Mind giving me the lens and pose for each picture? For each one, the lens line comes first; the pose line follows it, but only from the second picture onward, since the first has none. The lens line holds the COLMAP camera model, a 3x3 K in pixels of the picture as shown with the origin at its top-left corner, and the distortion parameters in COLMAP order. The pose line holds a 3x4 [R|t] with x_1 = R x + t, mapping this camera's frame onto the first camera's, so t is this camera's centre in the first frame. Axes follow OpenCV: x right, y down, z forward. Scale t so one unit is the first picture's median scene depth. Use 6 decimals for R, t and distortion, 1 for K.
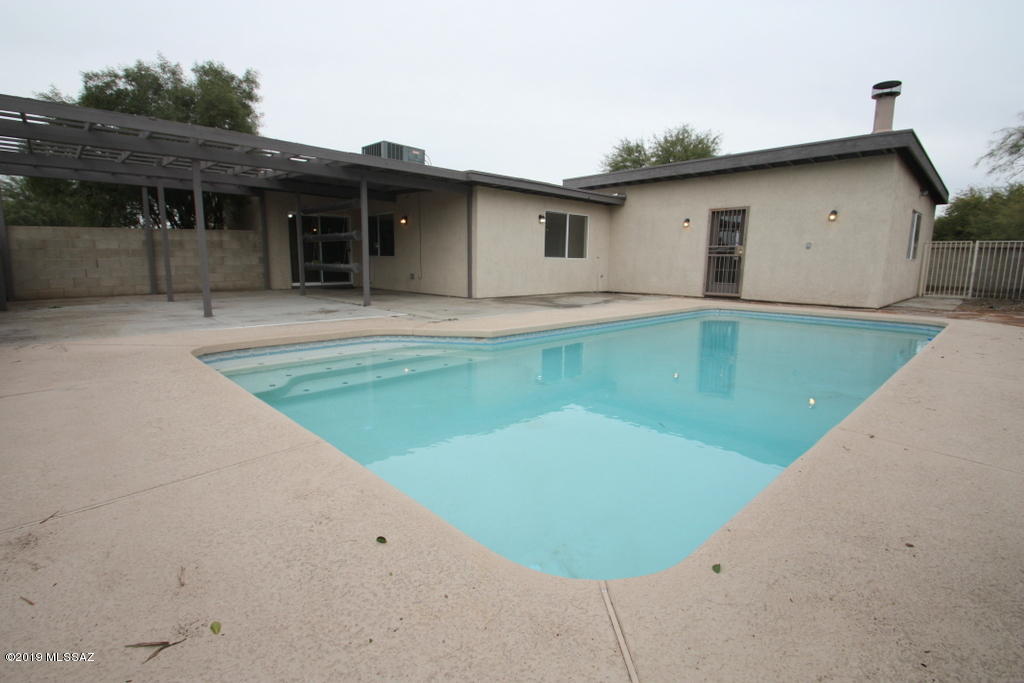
lens RADIAL K [[478.7, 0, 506.5], [0, 478.7, 329.4], [0, 0, 1]] dist [0.018186, -0.018378]
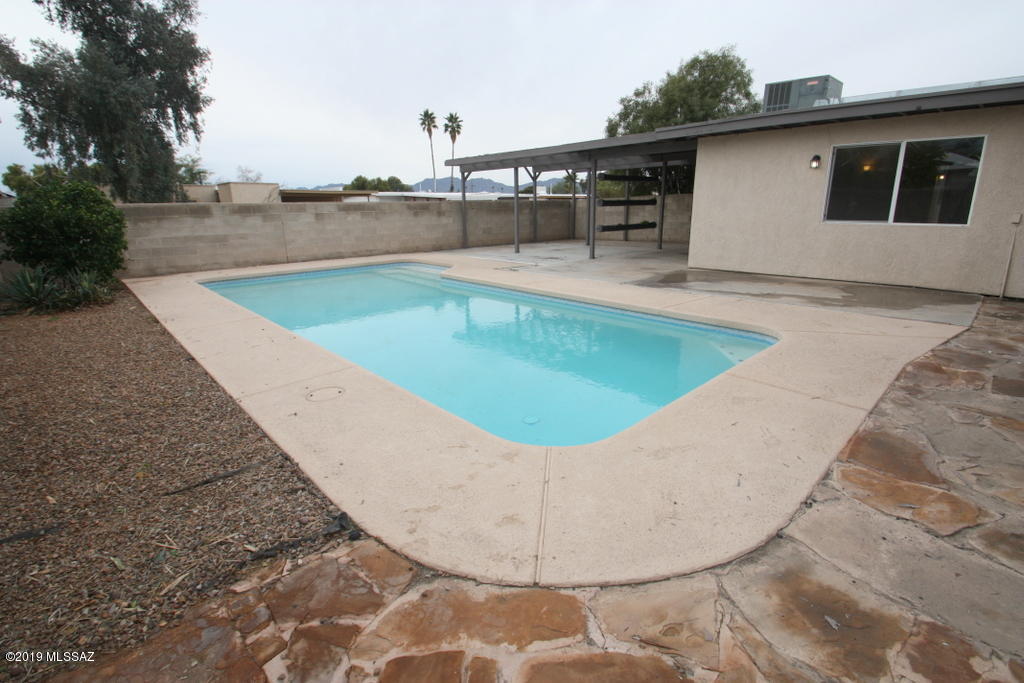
lens RADIAL K [[478.7, 0, 506.5], [0, 478.7, 329.4], [0, 0, 1]] dist [0.018186, -0.018378]
pose [[-0.016689, 0.240295, -0.970556, 0.748134], [-0.121319, 0.963033, 0.240519, -0.112858], [0.992473, 0.121761, 0.013080, 0.577110]]
